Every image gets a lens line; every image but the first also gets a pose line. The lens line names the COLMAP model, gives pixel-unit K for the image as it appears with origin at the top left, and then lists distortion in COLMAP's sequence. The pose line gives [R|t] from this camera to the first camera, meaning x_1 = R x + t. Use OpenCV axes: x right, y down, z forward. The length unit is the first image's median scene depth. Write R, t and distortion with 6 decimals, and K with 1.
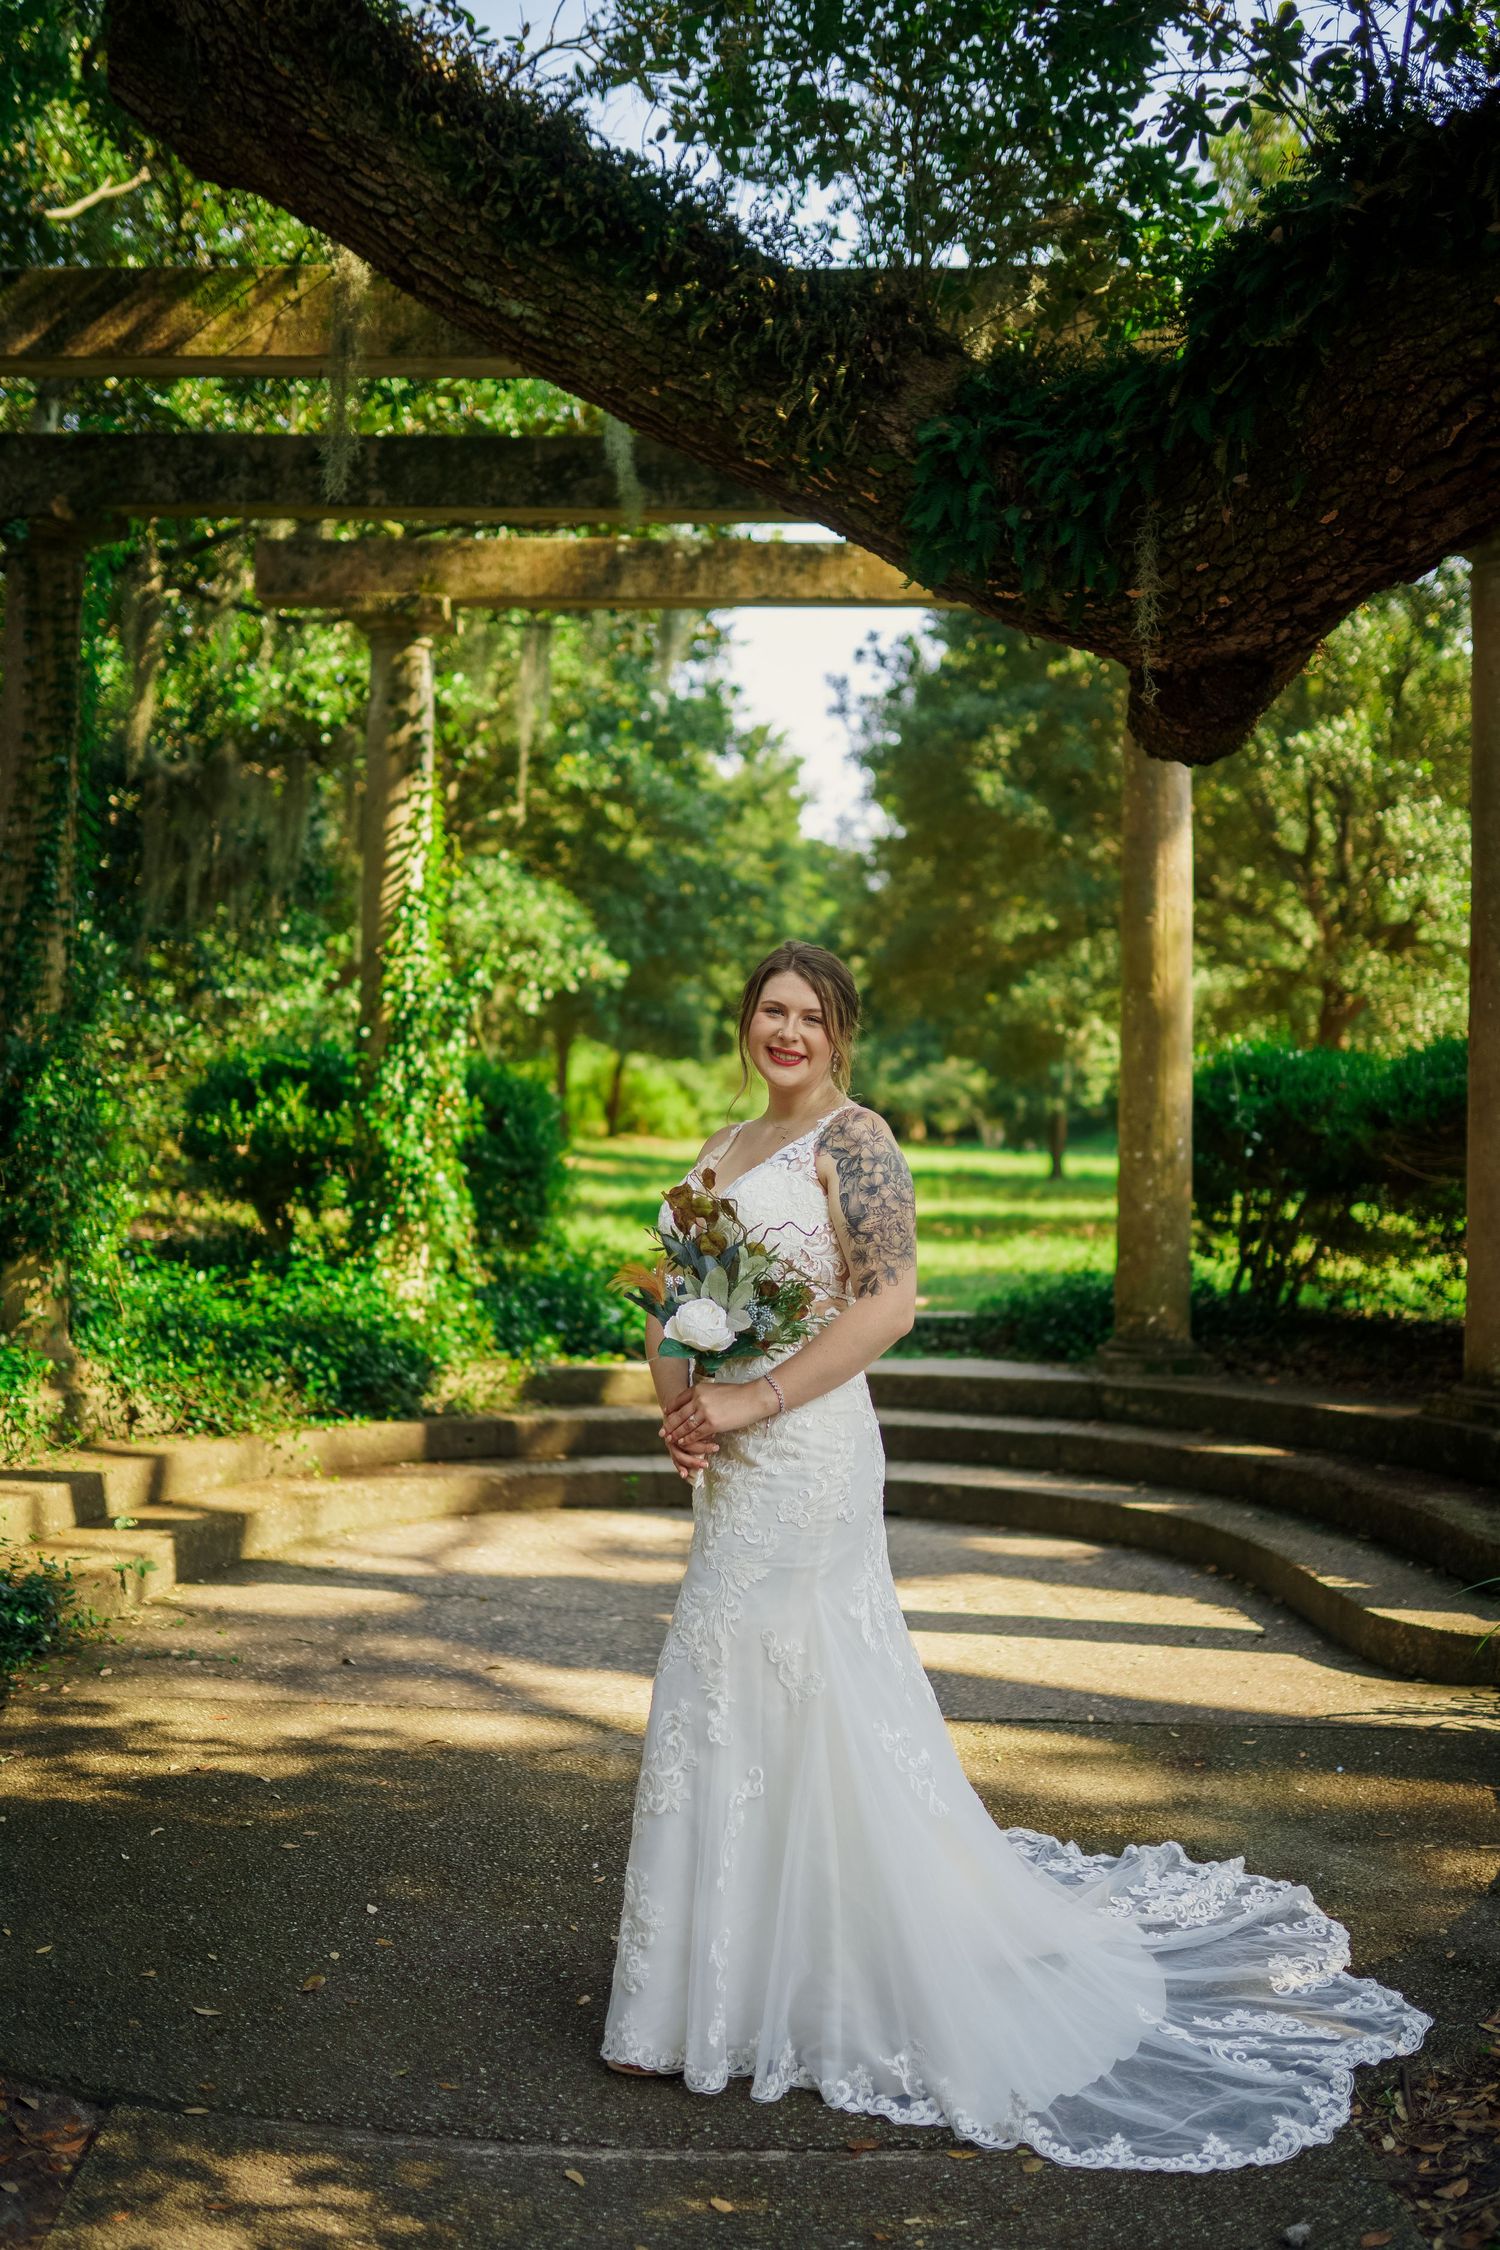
lens RADIAL K [[2249.9, 0, 750.0], [0, 2249.9, 1125.0], [0, 0, 1]] dist [-0.044448, 0.019689]
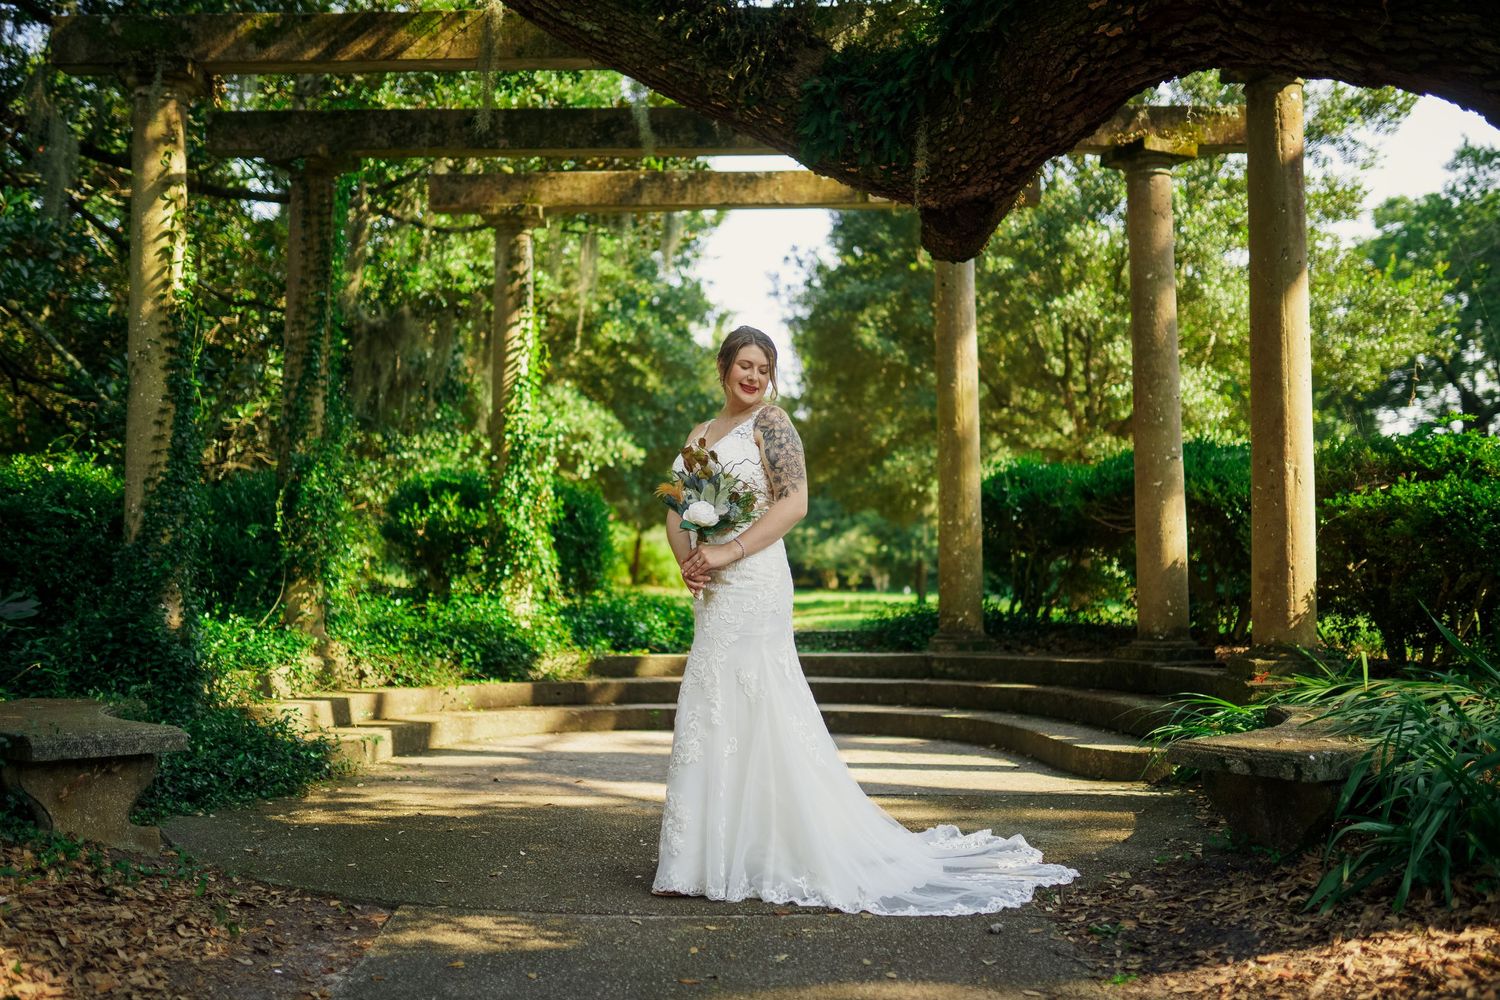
lens RADIAL K [[1499.9, 0, 738.6], [0, 1499.9, 495.3], [0, 0, 1]] dist [-0.044448, 0.019689]
pose [[0.999834, -0.014974, 0.010407, 0.001321], [0.015667, 0.997424, -0.069999, 0.069197], [-0.009332, 0.070150, 0.997493, -0.131182]]
